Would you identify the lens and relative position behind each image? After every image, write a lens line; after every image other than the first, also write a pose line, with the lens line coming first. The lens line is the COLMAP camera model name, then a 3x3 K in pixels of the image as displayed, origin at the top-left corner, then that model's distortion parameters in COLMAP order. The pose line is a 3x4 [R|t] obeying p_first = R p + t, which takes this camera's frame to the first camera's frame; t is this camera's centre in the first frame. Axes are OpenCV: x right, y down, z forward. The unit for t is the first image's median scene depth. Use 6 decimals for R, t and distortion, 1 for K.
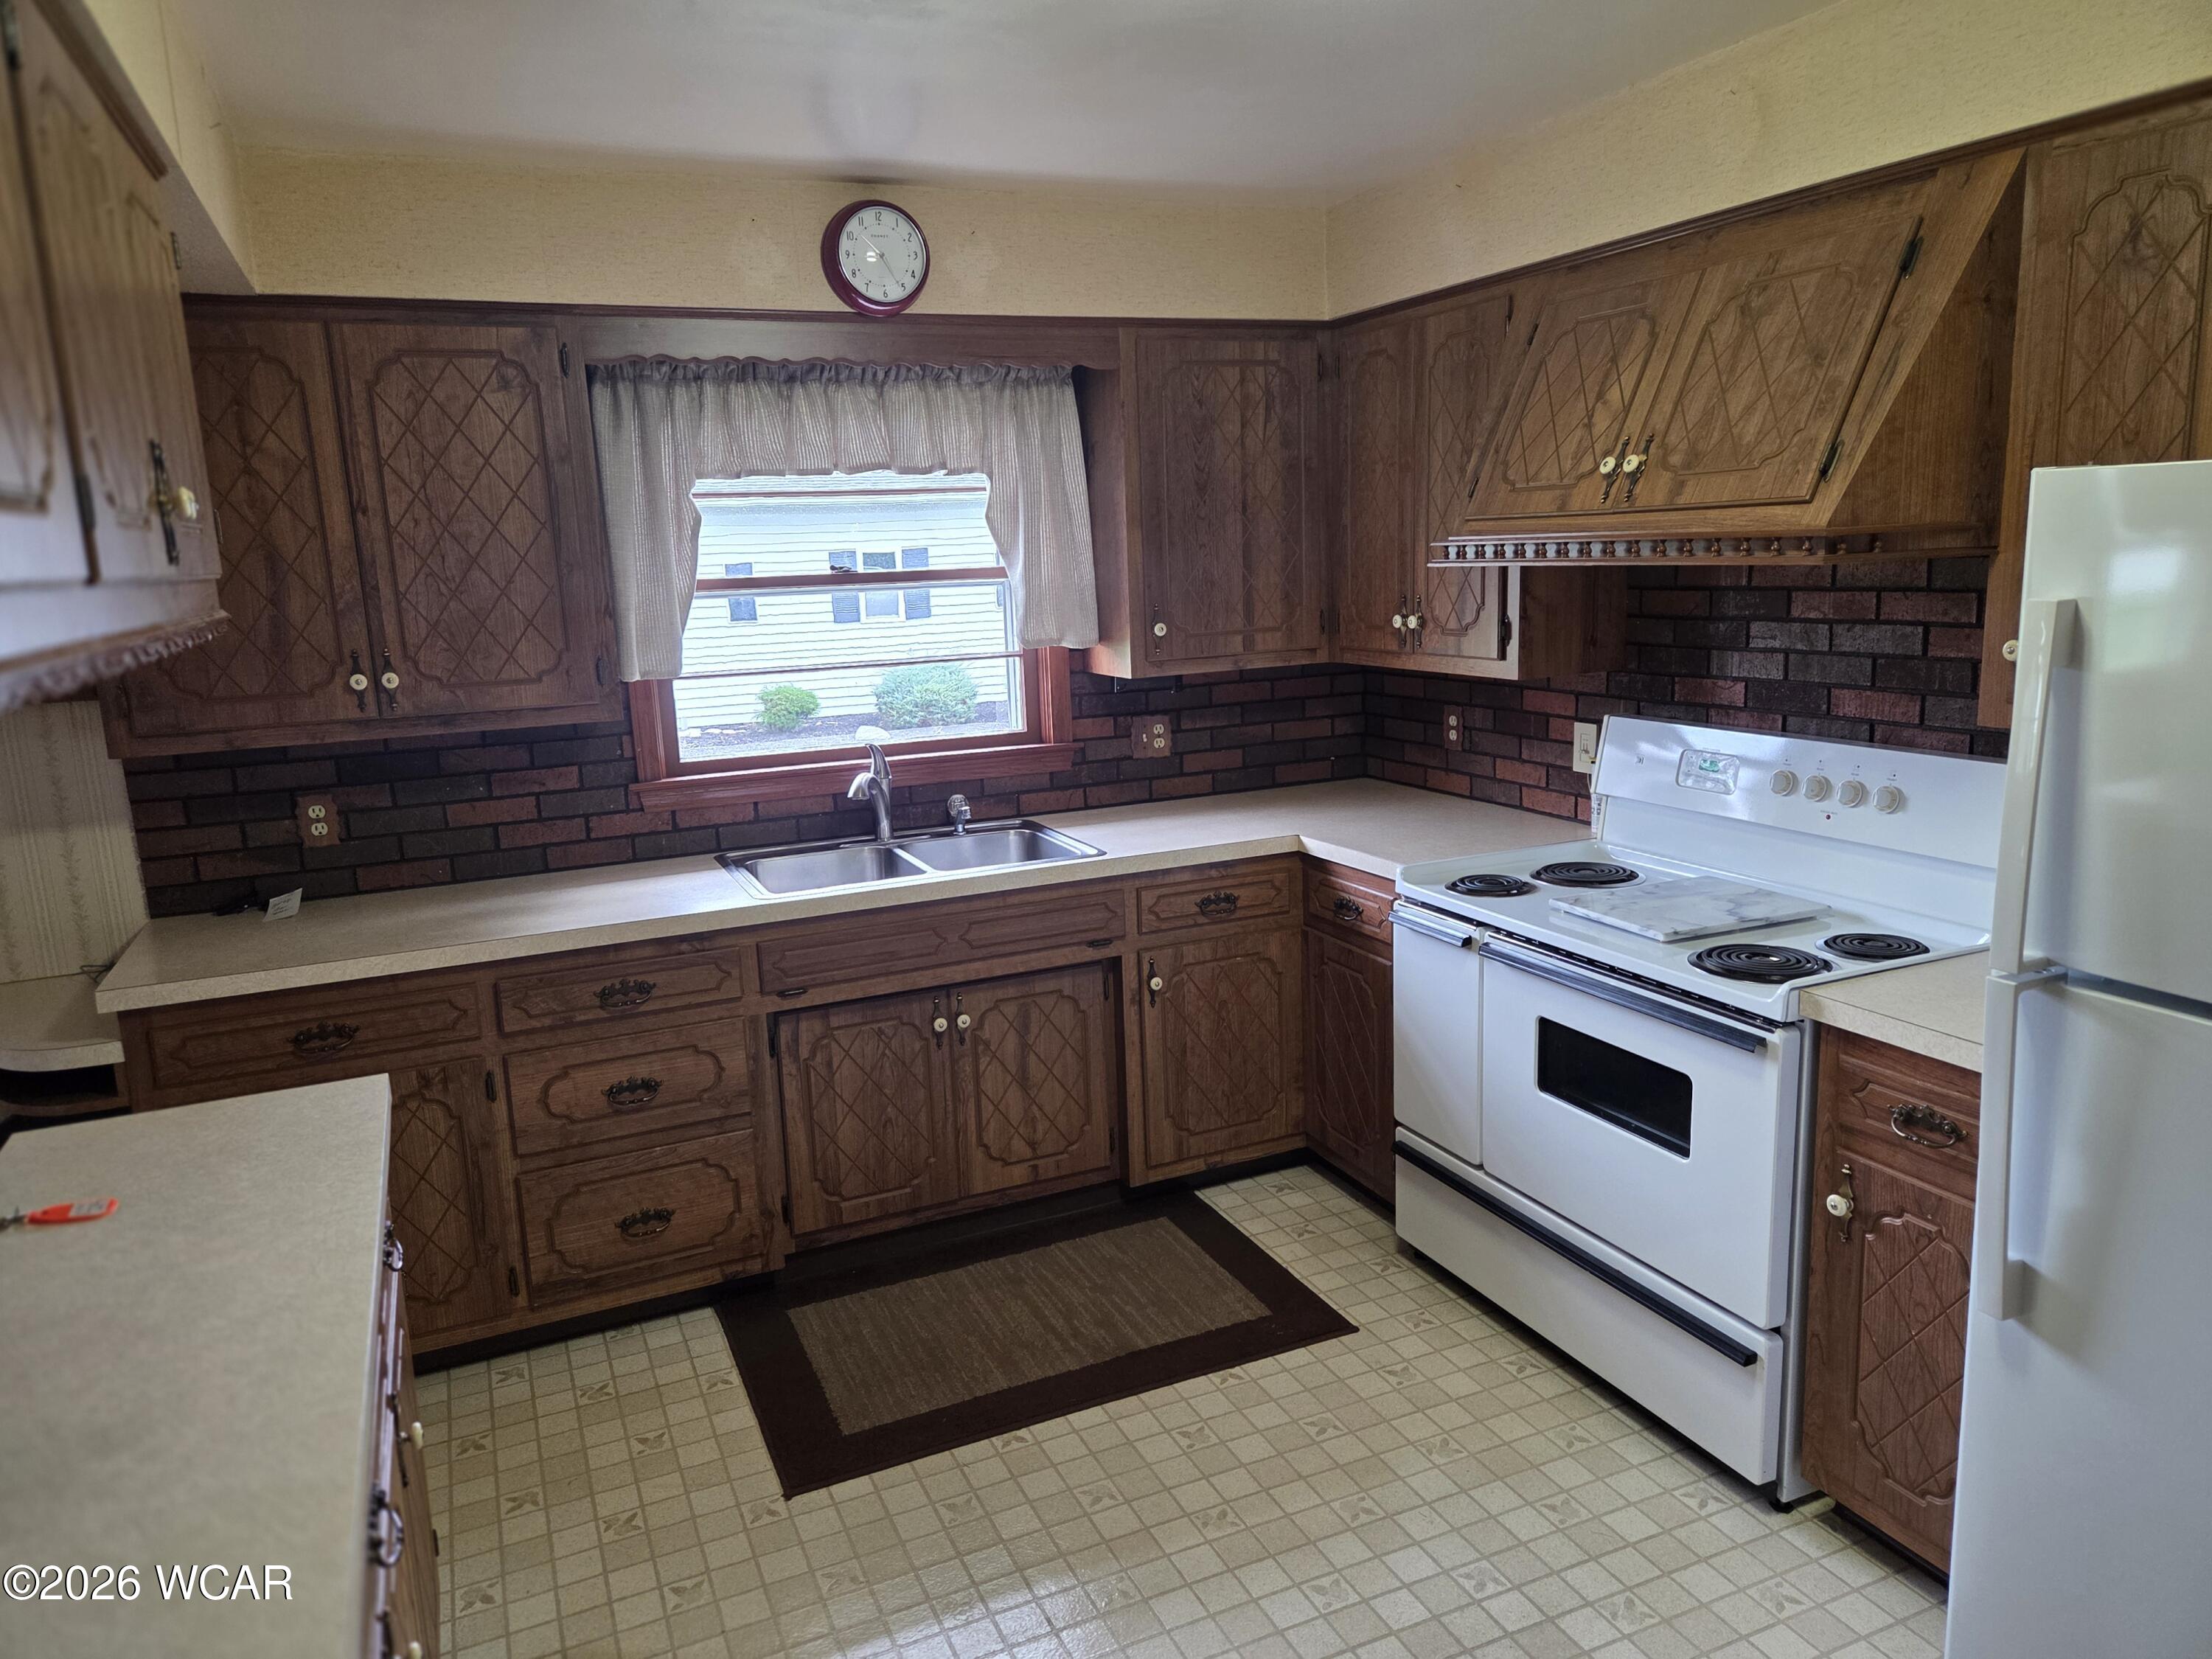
lens RADIAL K [[1492.9, 0, 1098.8], [0, 1492.9, 842.1], [0, 0, 1]] dist [0.080432, -0.057314]
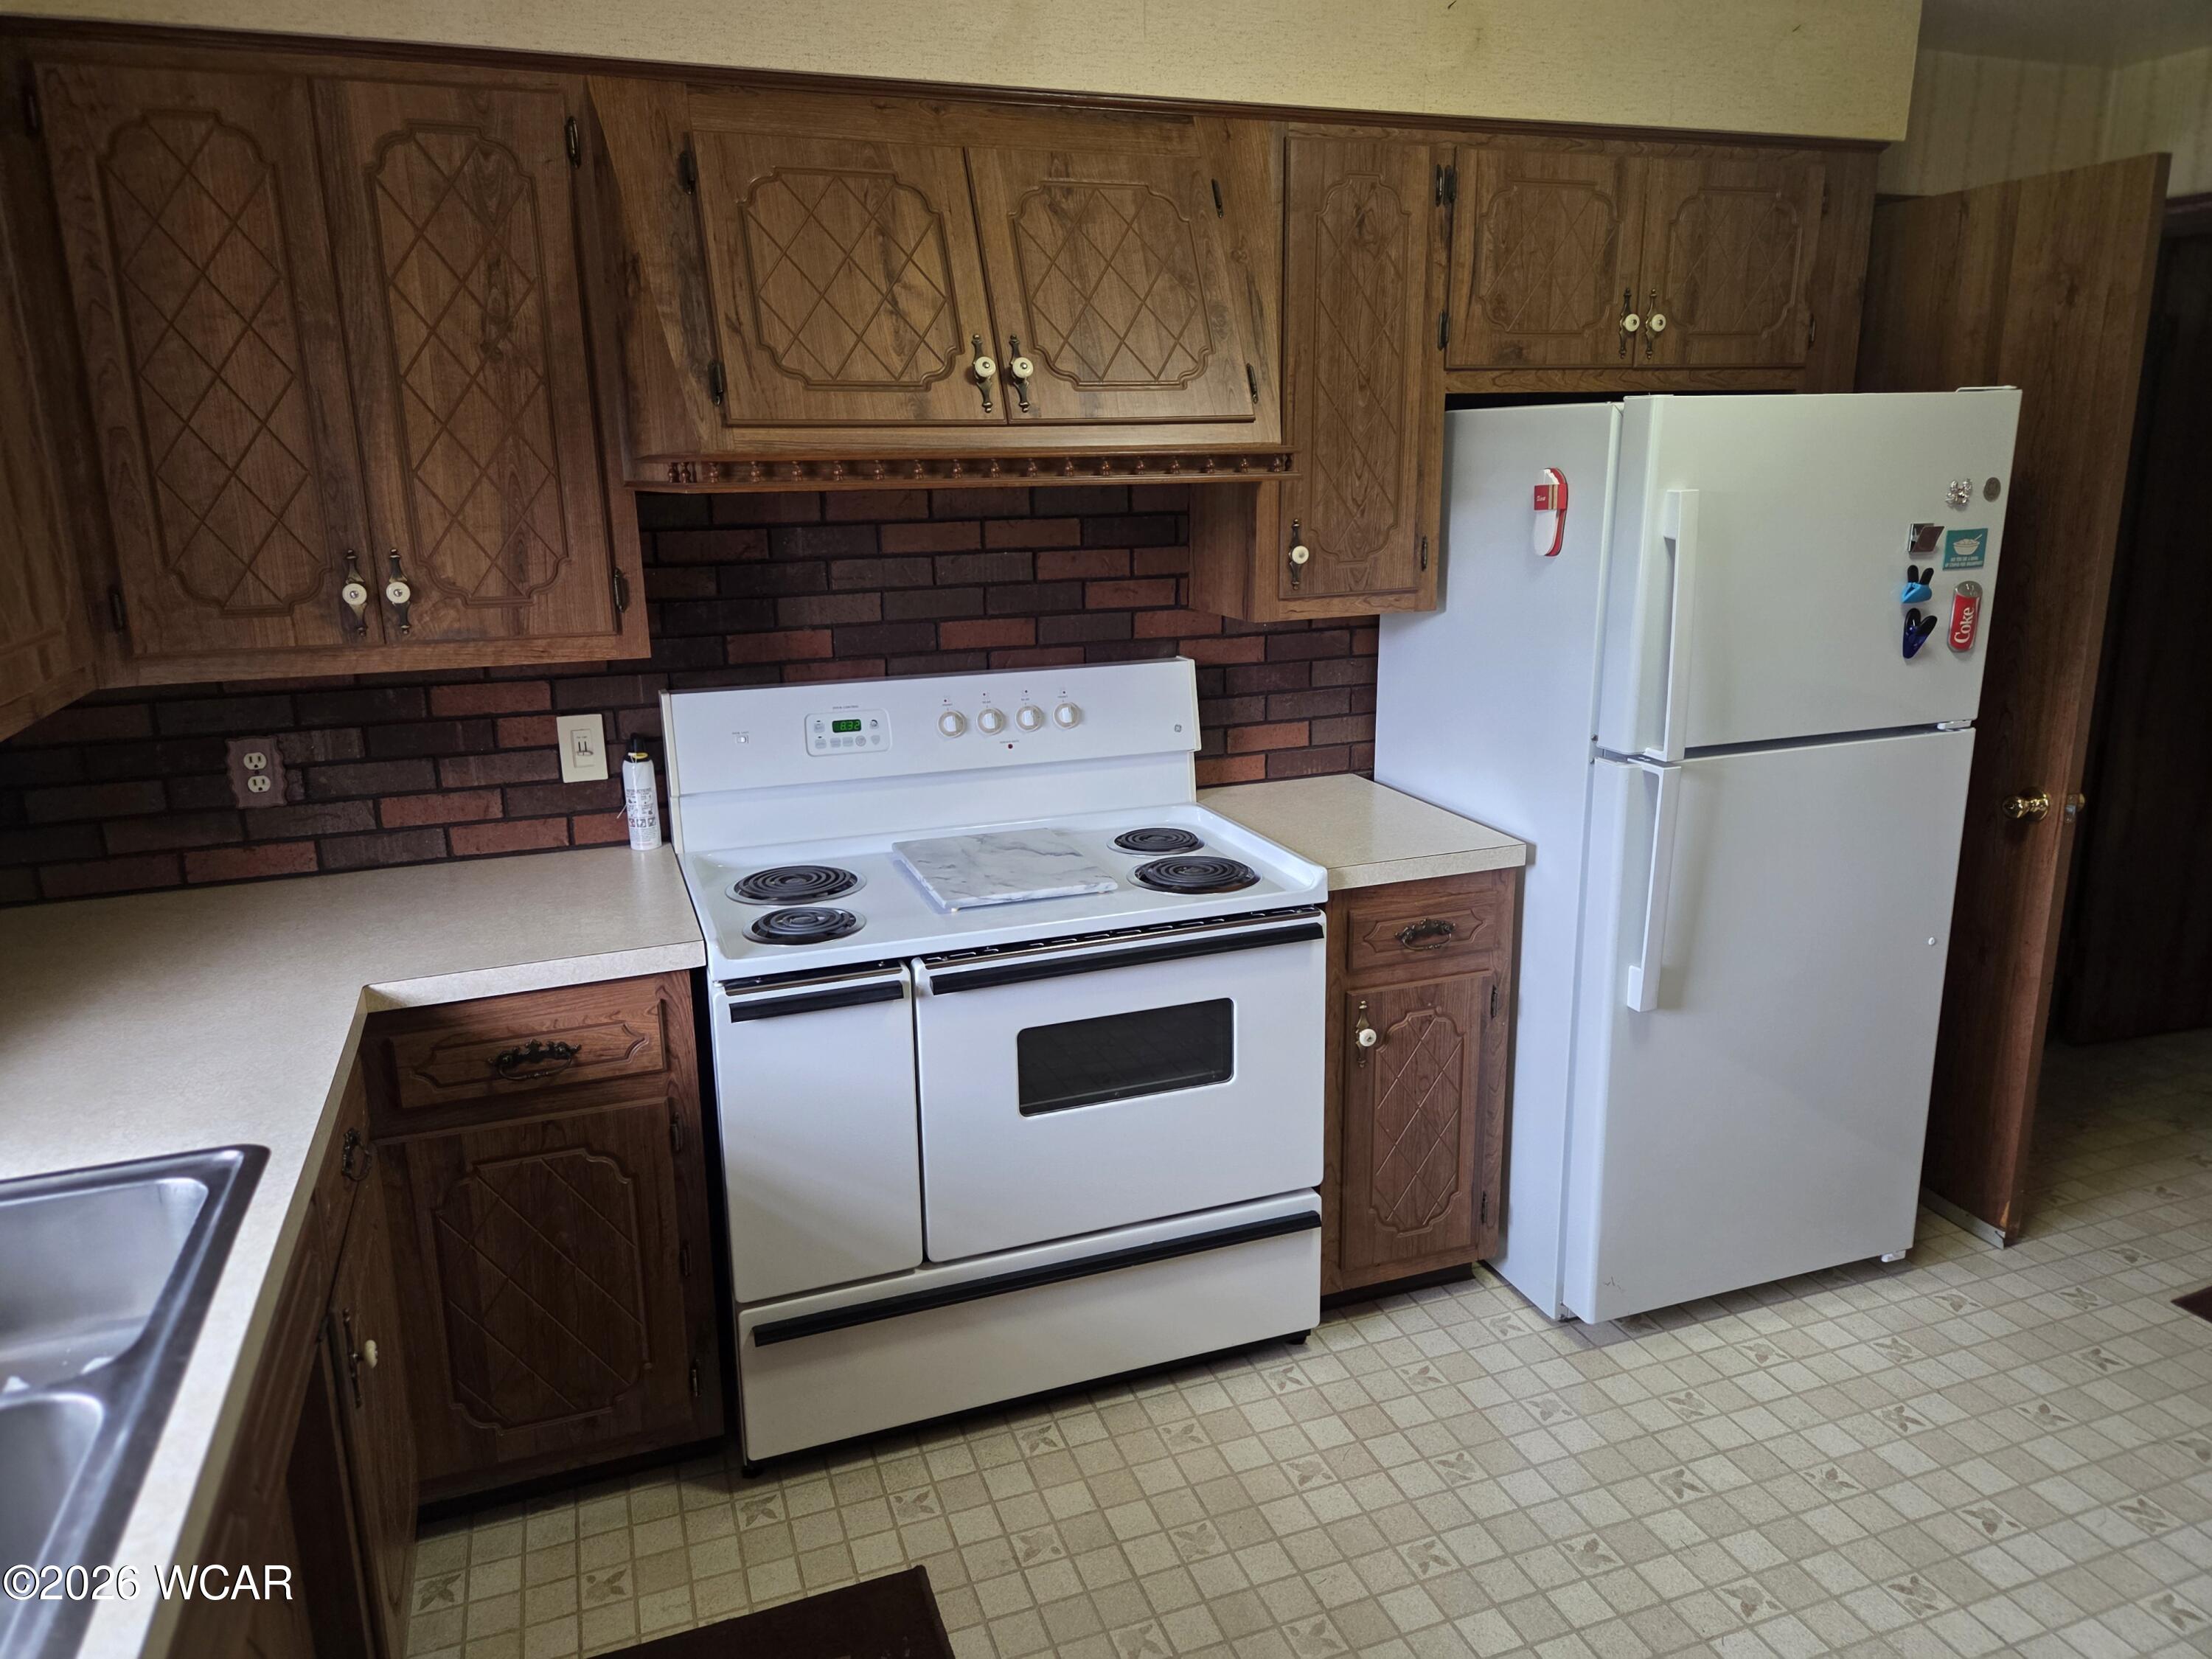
lens RADIAL K [[1492.9, 0, 1101.7], [0, 1492.9, 814.4], [0, 0, 1]] dist [0.080432, -0.057314]
pose [[0.067412, -0.203129, 0.976829, -0.456366], [0.210358, 0.959941, 0.185100, -0.133391], [-0.975298, 0.193006, 0.107441, 0.785145]]
